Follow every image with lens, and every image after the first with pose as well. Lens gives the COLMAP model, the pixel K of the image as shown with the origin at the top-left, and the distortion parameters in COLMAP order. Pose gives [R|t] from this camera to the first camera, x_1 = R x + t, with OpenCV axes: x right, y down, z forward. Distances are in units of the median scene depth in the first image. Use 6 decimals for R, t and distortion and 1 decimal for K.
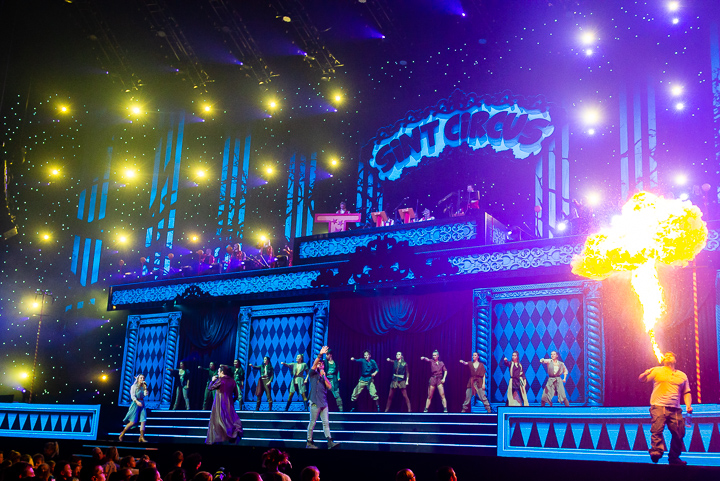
lens RADIAL K [[806.1, 0, 386.8], [0, 806.1, 276.3], [0, 0, 1]] dist [0.011128, 0.010865]
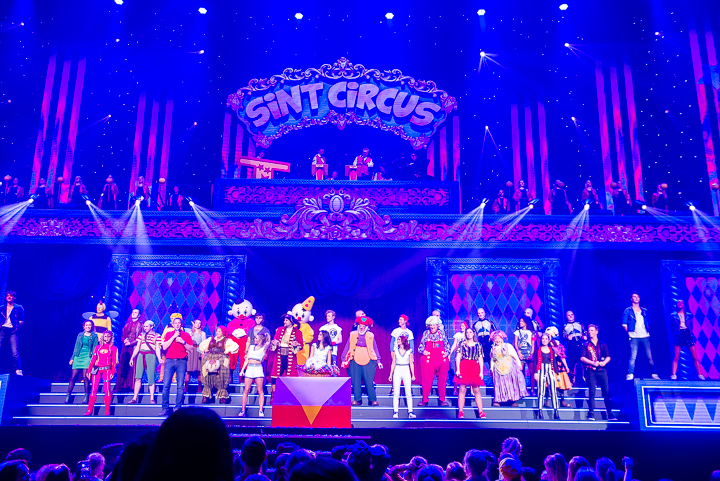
lens RADIAL K [[695.9, 0, 378.9], [0, 695.9, 240.5], [0, 0, 1]] dist [0.002394, 0.003438]
pose [[0.846681, 0.107583, 0.521112, -0.321818], [-0.088685, 0.994181, -0.061156, 0.043651], [-0.524658, 0.005565, 0.851295, 0.267166]]
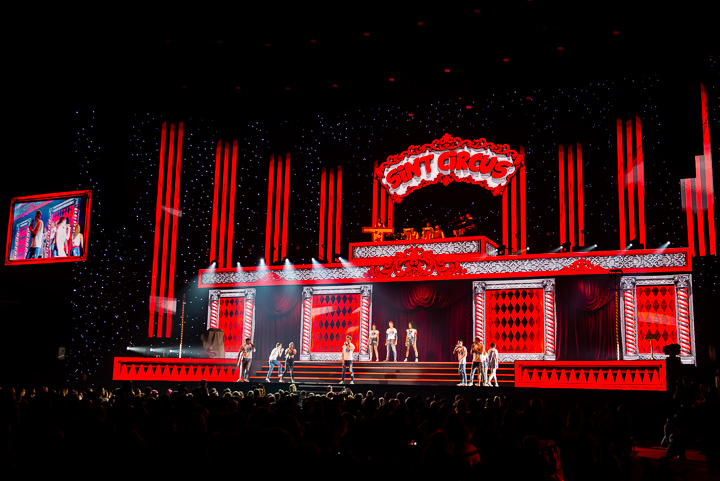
lens RADIAL K [[824.6, 0, 395.1], [0, 824.6, 239.3], [0, 0, 1]] dist [-0.003684, -0.002191]
pose [[0.986866, 0.005773, 0.161441, -0.260122], [-0.013492, 0.998815, 0.046758, -0.119952], [-0.160979, -0.048322, 0.985774, -0.486035]]
